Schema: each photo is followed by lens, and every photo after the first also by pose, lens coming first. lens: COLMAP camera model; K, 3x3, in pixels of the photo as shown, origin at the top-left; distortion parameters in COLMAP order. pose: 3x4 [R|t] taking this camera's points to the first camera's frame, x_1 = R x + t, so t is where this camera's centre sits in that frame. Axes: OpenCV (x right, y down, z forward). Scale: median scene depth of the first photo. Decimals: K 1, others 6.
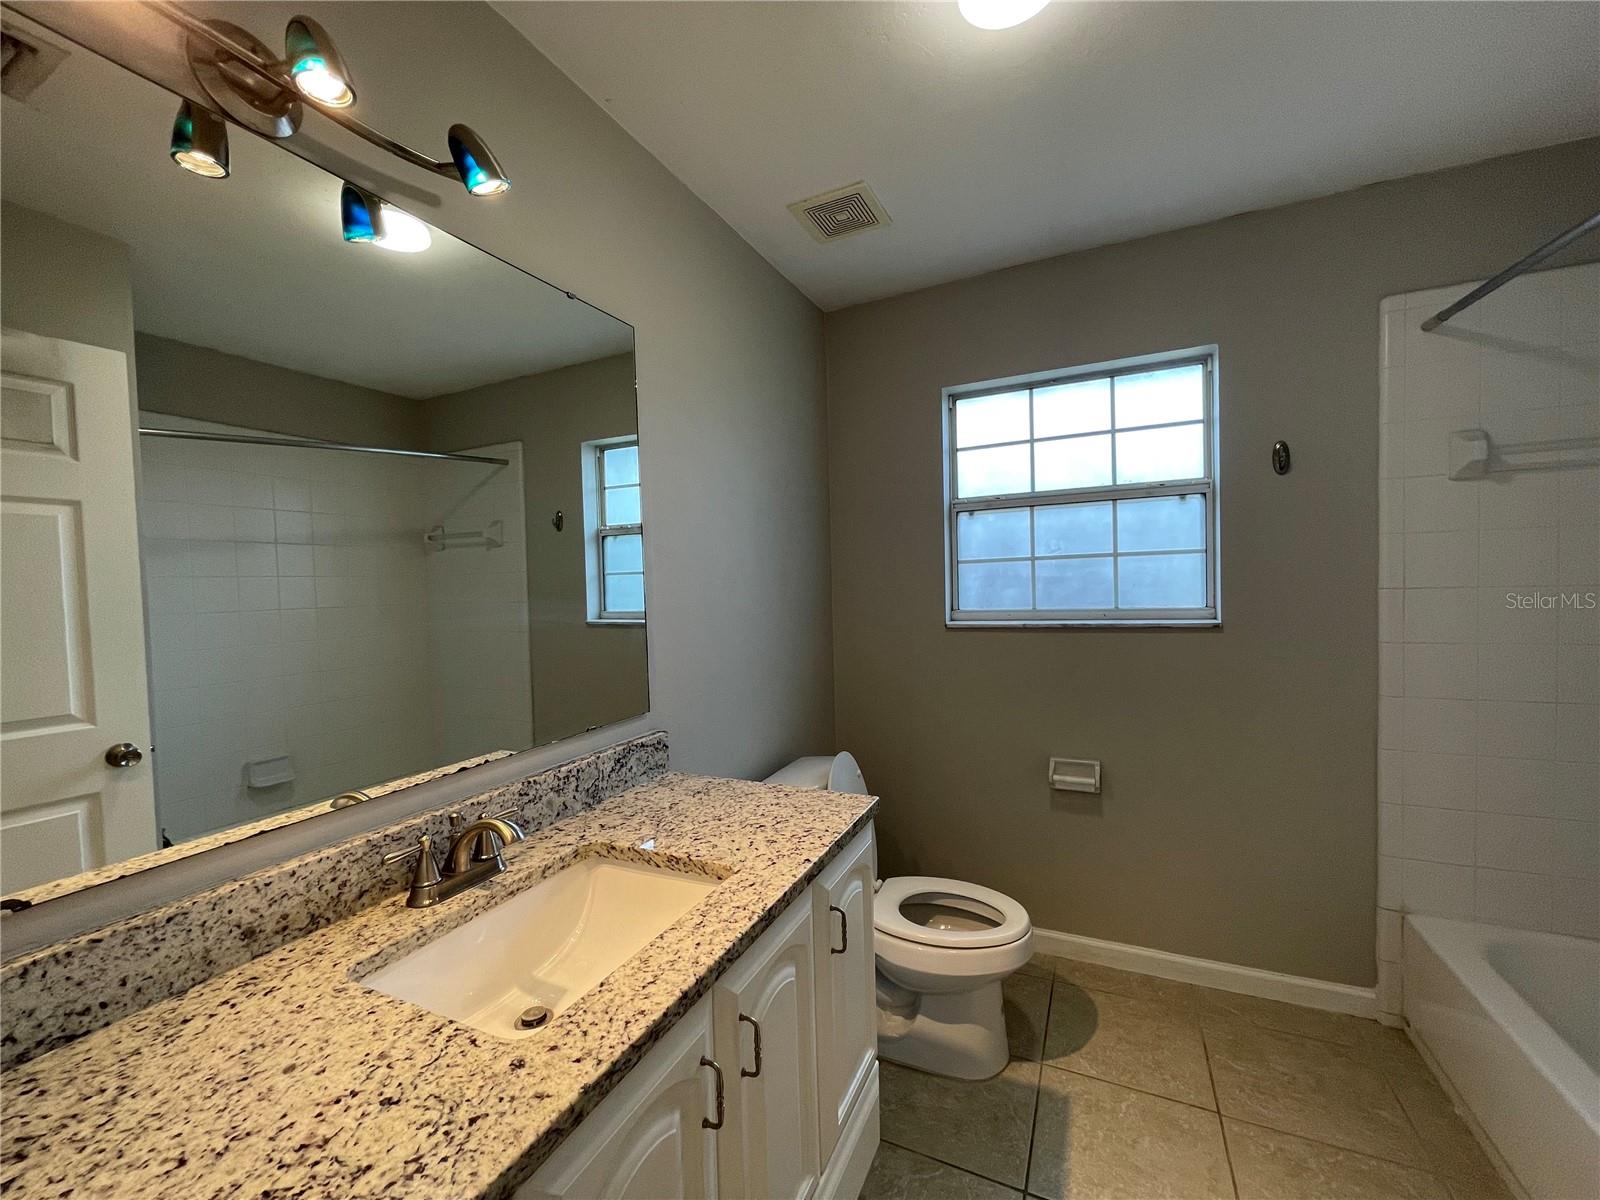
lens RADIAL K [[643.1, 0, 797.1], [0, 643.1, 598.3], [0, 0, 1]] dist [-0.000647, 0.000633]
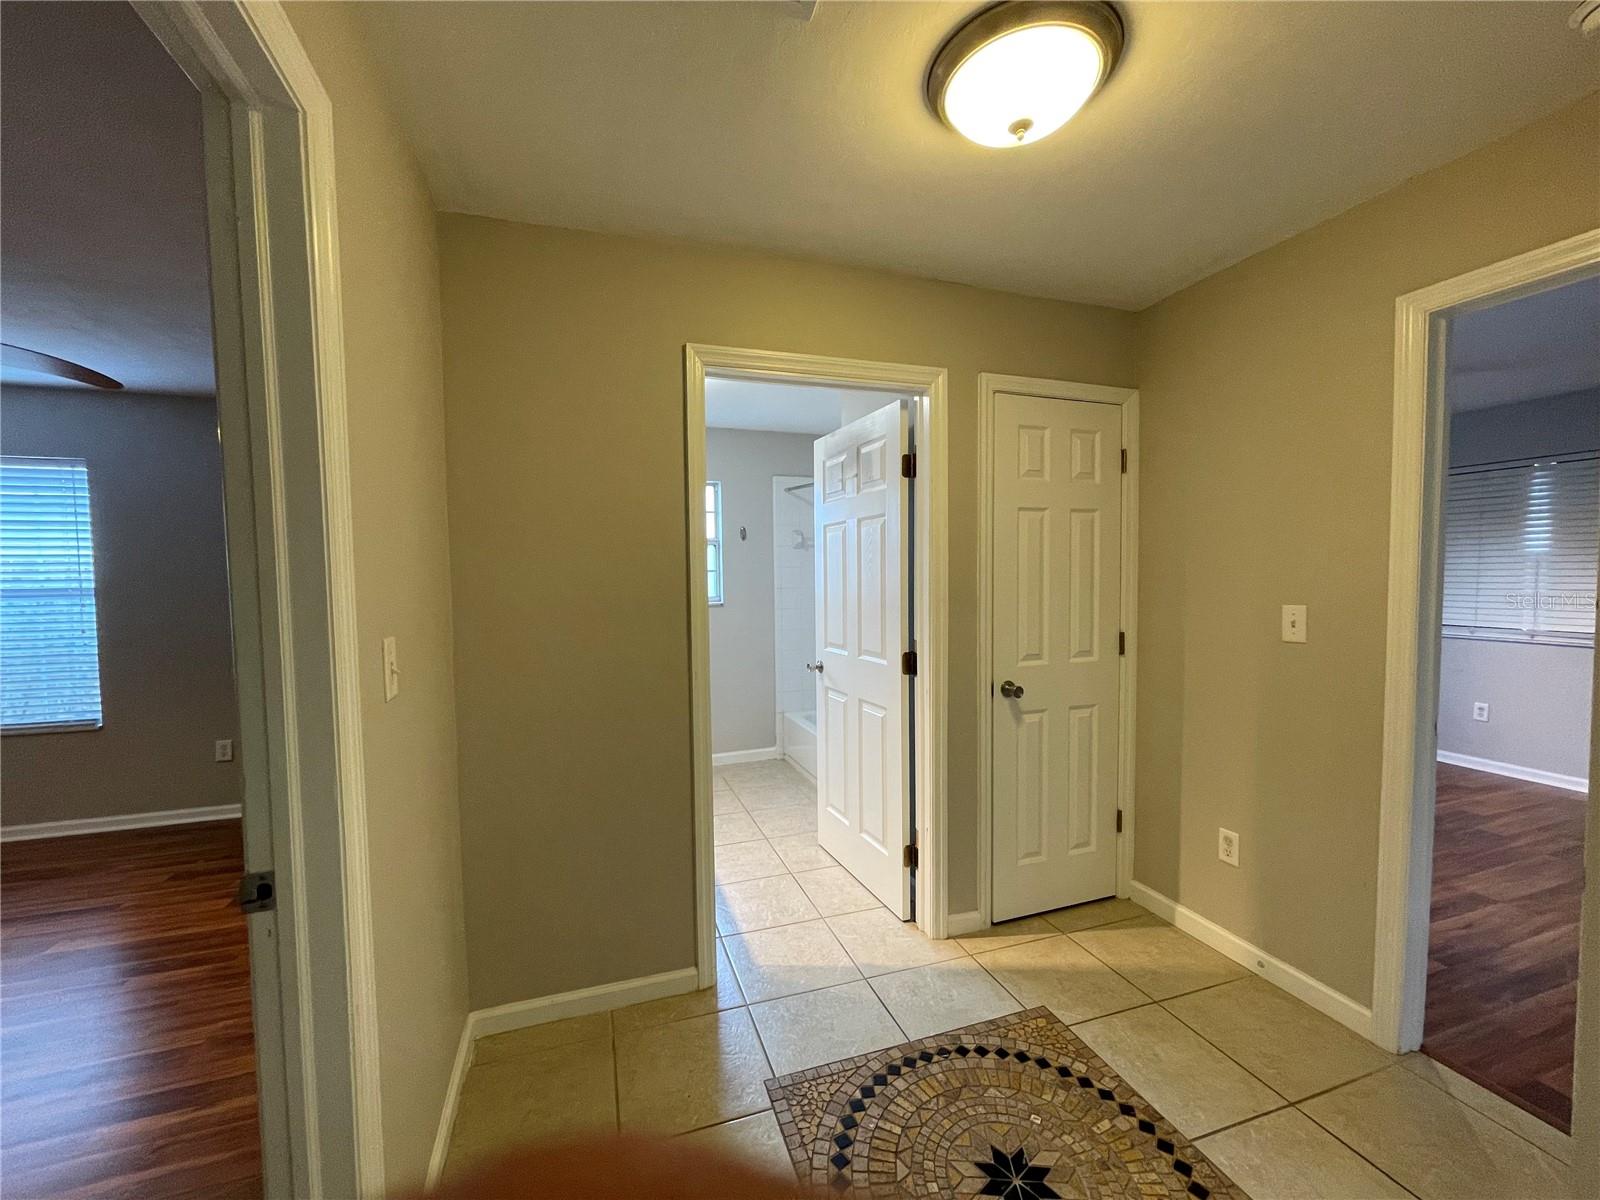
lens RADIAL K [[643.1, 0, 797.0], [0, 643.1, 603.7], [0, 0, 1]] dist [-0.000647, 0.000633]
pose [[0.713974, -0.015515, 0.700000, -0.800027], [0.015058, 0.999863, 0.006803, 0.032222], [-0.700010, 0.005683, 0.714111, -0.865517]]
